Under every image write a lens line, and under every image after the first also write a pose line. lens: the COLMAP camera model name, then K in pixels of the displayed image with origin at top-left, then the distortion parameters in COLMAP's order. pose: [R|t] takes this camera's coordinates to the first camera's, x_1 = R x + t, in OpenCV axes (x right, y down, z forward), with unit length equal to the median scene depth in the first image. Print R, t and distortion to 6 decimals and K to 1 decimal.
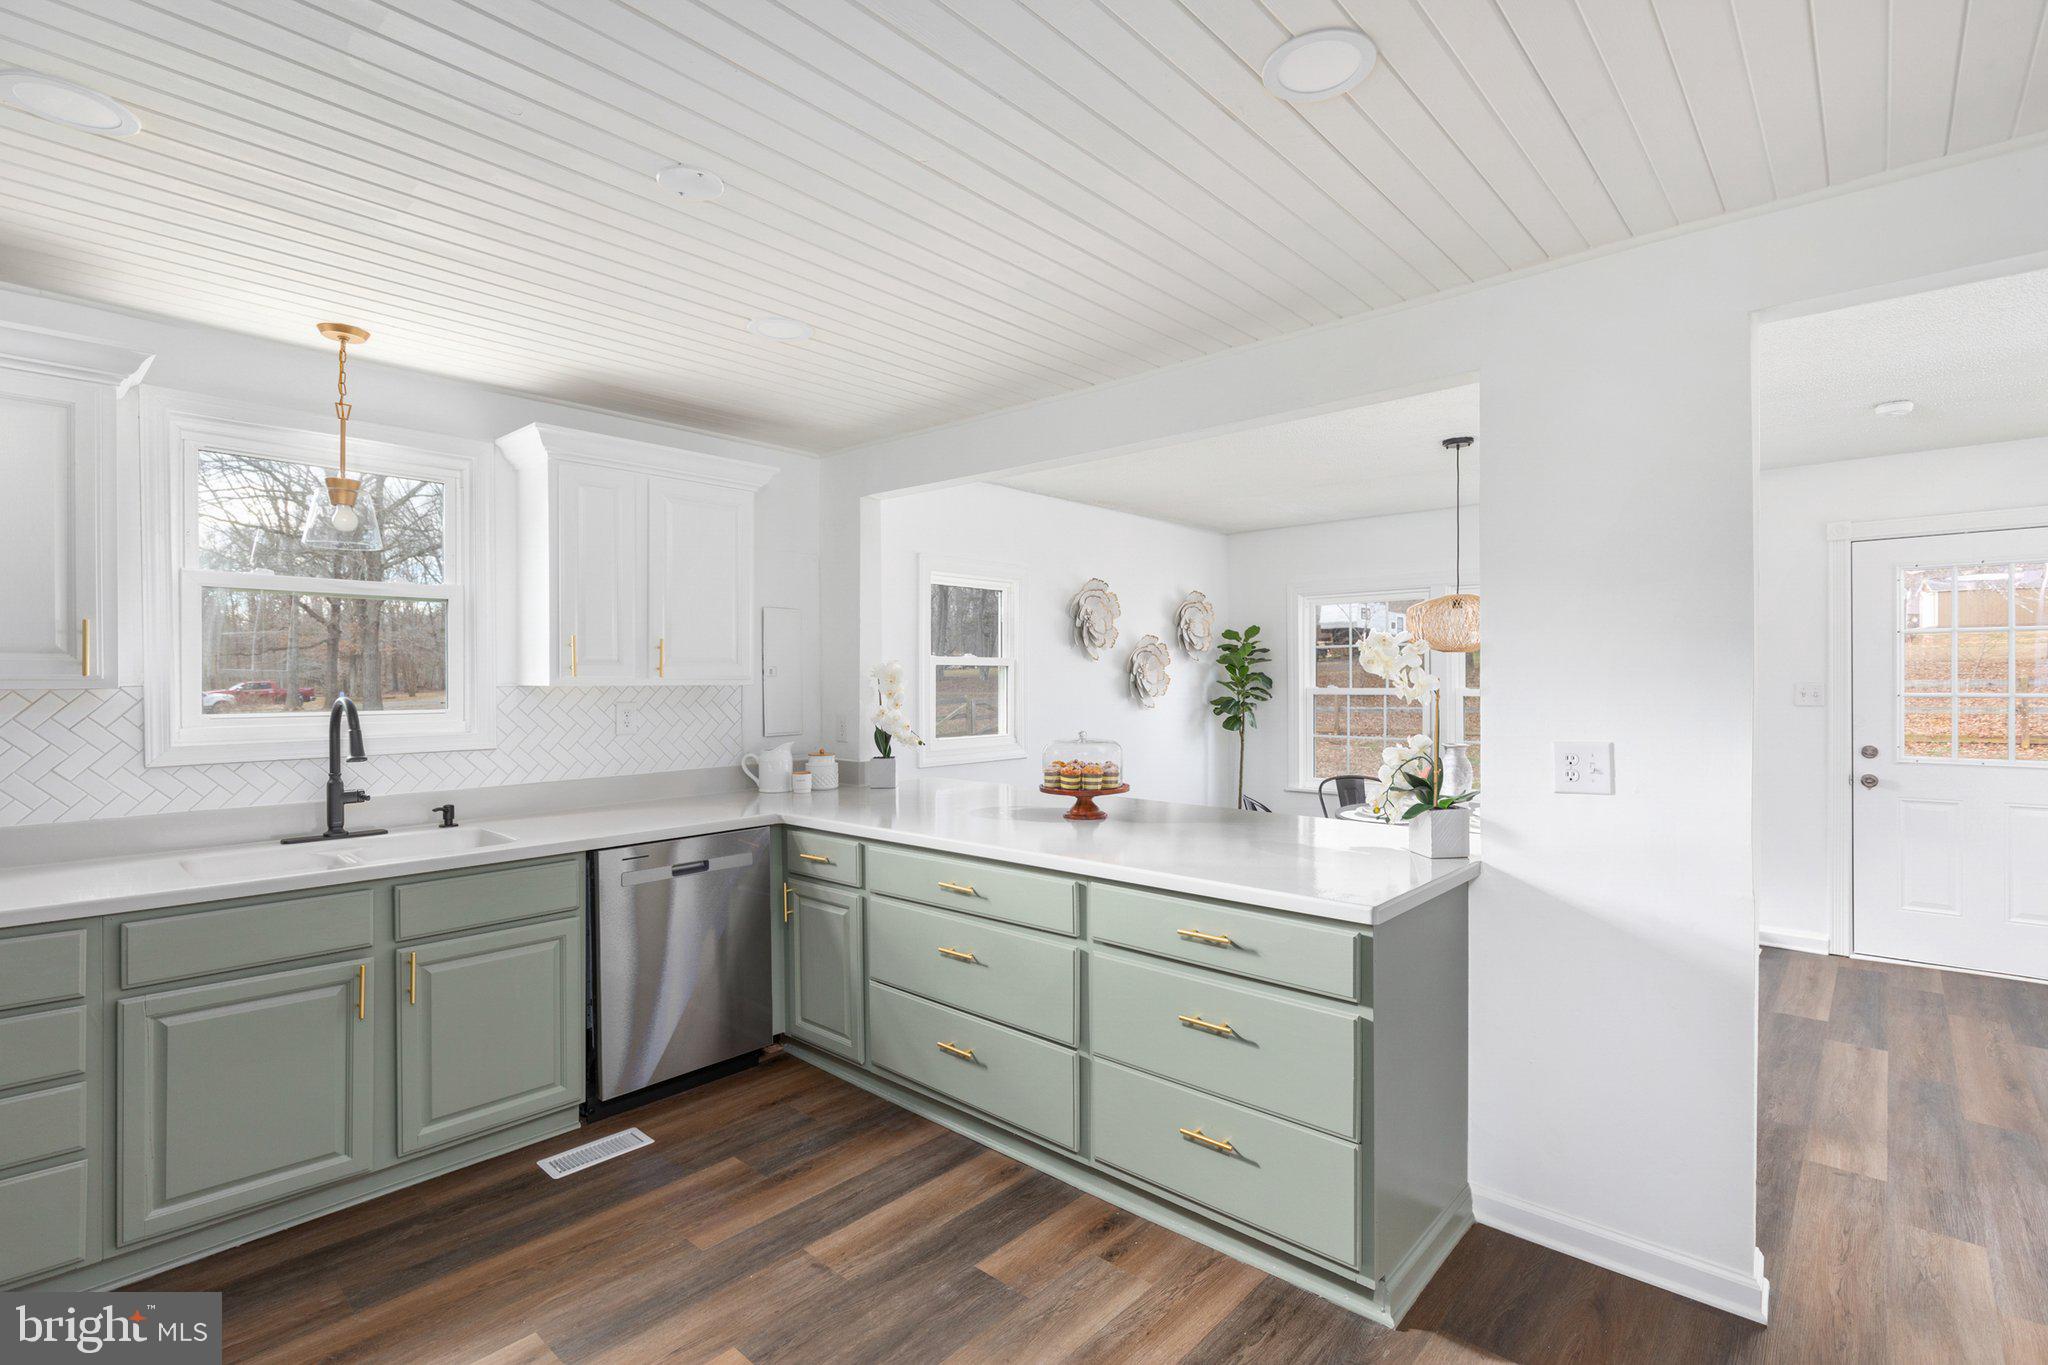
lens RADIAL K [[960.6, 0, 1019.2], [0, 960.6, 679.7], [0, 0, 1]] dist [-0.001611, -0.000071]
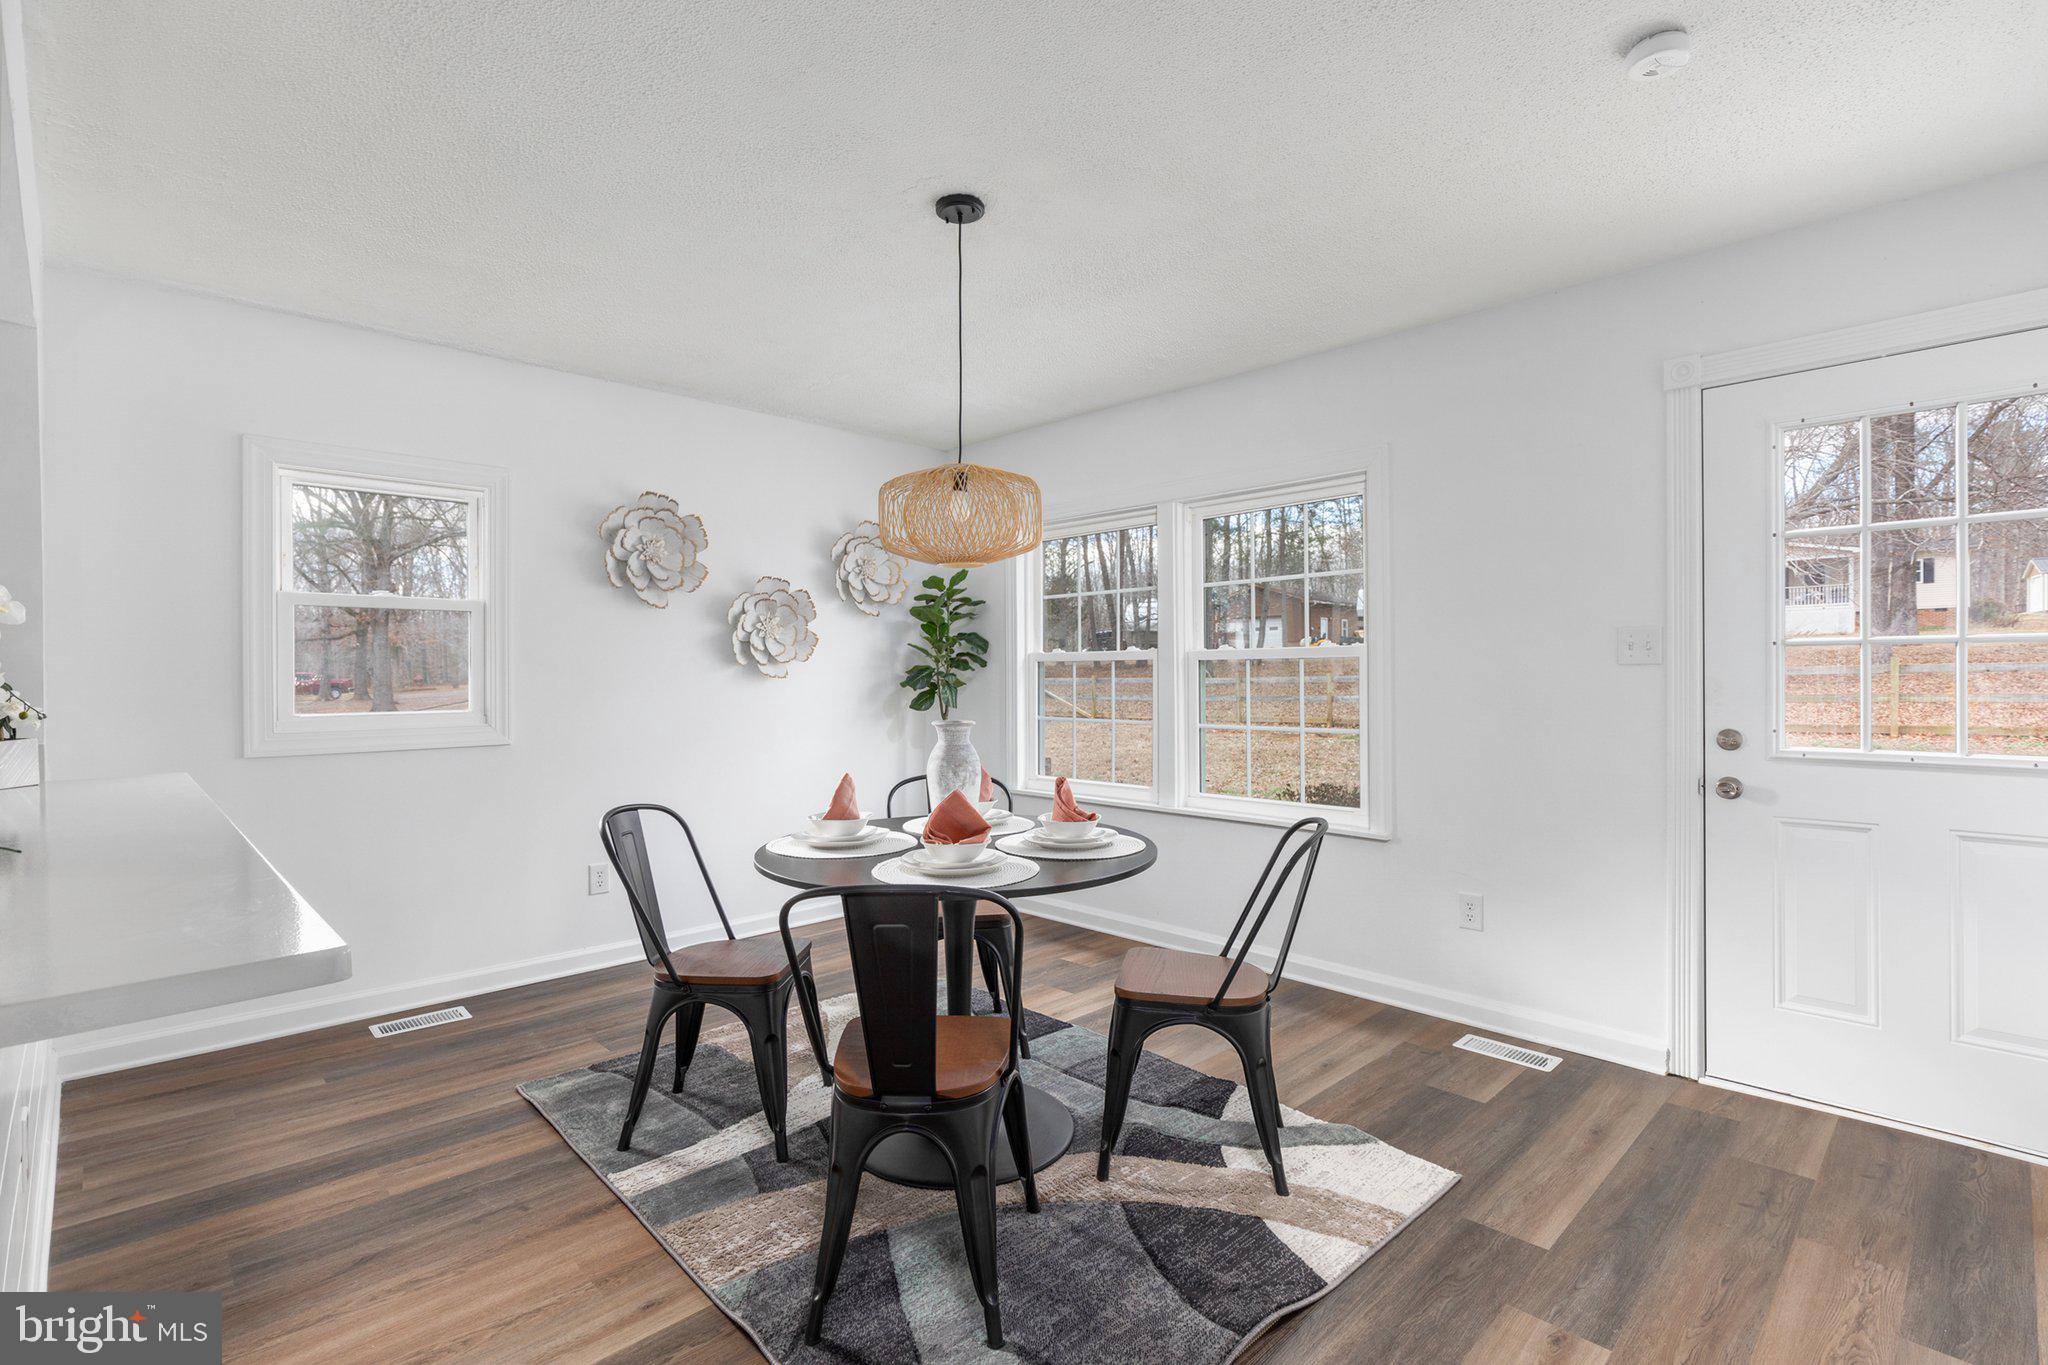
lens RADIAL K [[960.6, 0, 1029.2], [0, 960.6, 678.0], [0, 0, 1]] dist [-0.001611, -0.000071]
pose [[0.998266, 0.000283, -0.058860, 0.386349], [-0.000034, 0.999991, 0.004234, 0.027318], [0.058861, -0.004224, 0.998257, 0.301944]]
